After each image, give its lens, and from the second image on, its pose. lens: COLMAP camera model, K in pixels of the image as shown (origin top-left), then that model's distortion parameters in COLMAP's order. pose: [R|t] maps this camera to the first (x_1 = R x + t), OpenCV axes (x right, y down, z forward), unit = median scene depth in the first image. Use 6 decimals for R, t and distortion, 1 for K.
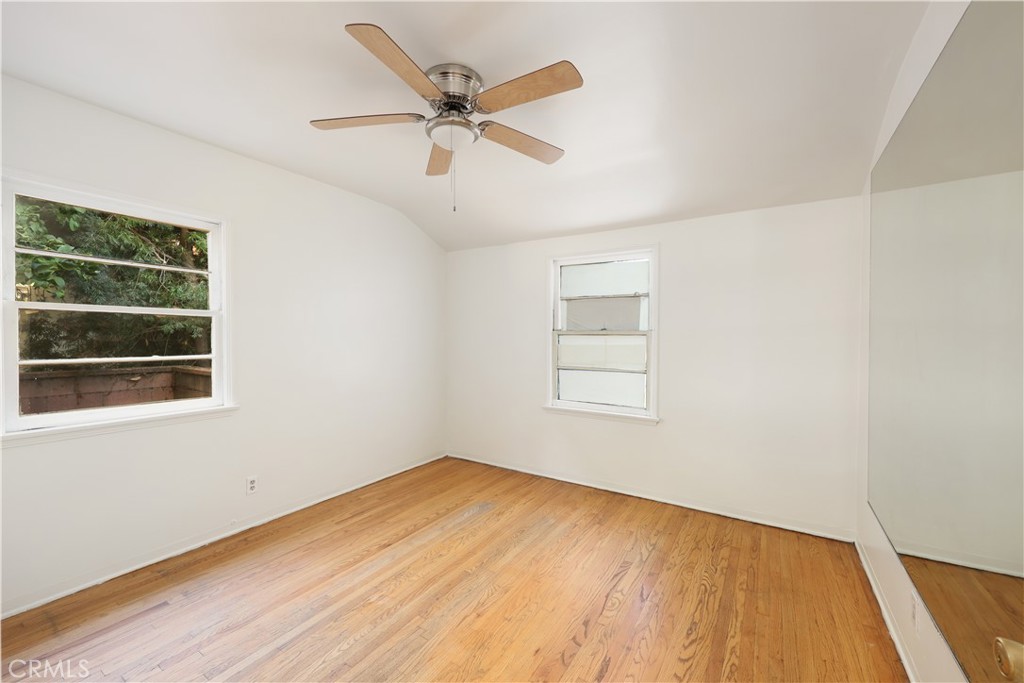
lens RADIAL K [[423.7, 0, 513.8], [0, 423.7, 336.6], [0, 0, 1]] dist [-0.001135, 0.000606]
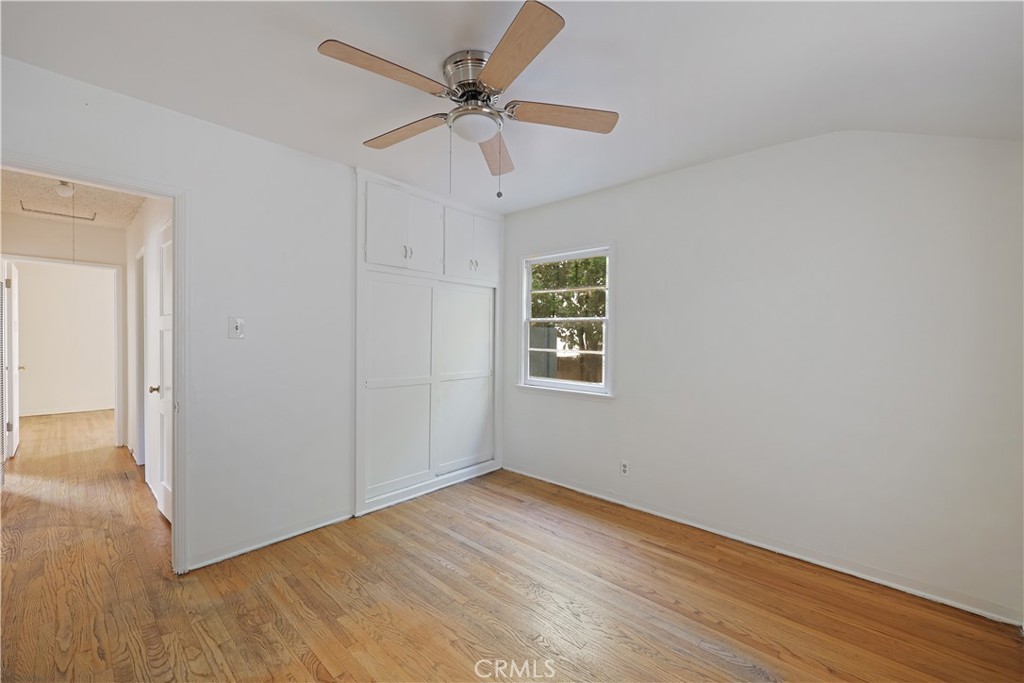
lens RADIAL K [[423.7, 0, 512.9], [0, 423.7, 343.3], [0, 0, 1]] dist [-0.001135, 0.000606]
pose [[-0.195902, 0.013067, -0.980536, 0.545895], [-0.015667, 0.999742, 0.016453, -0.000593], [0.980498, 0.018585, -0.195646, 0.907667]]
